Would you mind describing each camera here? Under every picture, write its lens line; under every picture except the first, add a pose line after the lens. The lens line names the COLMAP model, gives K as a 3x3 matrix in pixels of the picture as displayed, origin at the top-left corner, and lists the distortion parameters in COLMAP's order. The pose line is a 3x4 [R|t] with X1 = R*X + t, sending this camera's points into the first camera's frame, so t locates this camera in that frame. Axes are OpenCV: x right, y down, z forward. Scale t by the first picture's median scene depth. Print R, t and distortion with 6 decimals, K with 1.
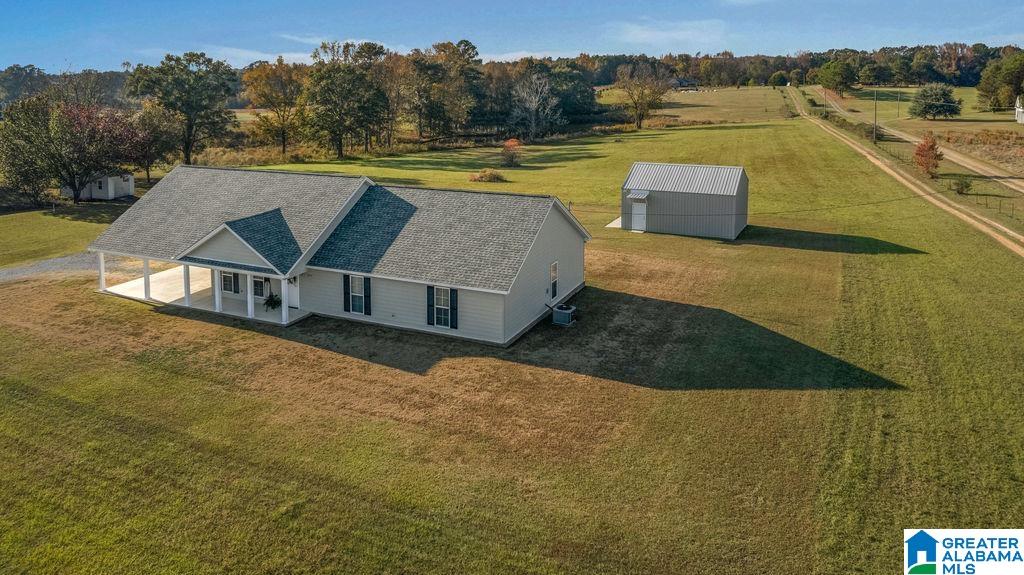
lens RADIAL K [[690.3, 0, 512.0], [0, 690.3, 287.5], [0, 0, 1]] dist [-0.053668, 0.030682]
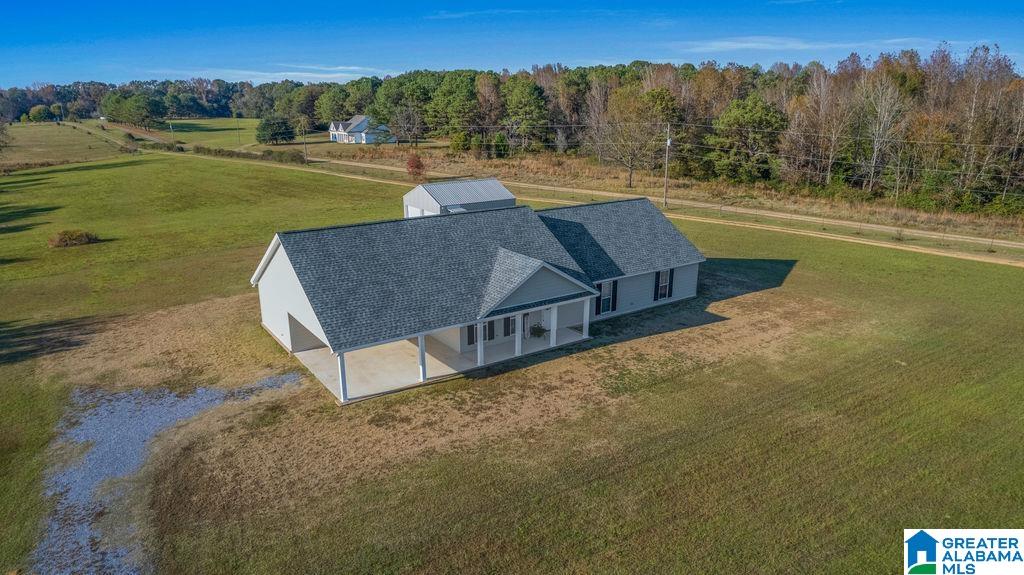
lens RADIAL K [[651.3, 0, 492.4], [0, 651.3, 288.4], [0, 0, 1]] dist [0.007416, 0.003014]
pose [[0.540840, -0.234190, 0.807866, -1.186928], [0.260424, 0.959886, 0.103913, -0.167910], [-0.799794, 0.154187, 0.580134, 0.447627]]
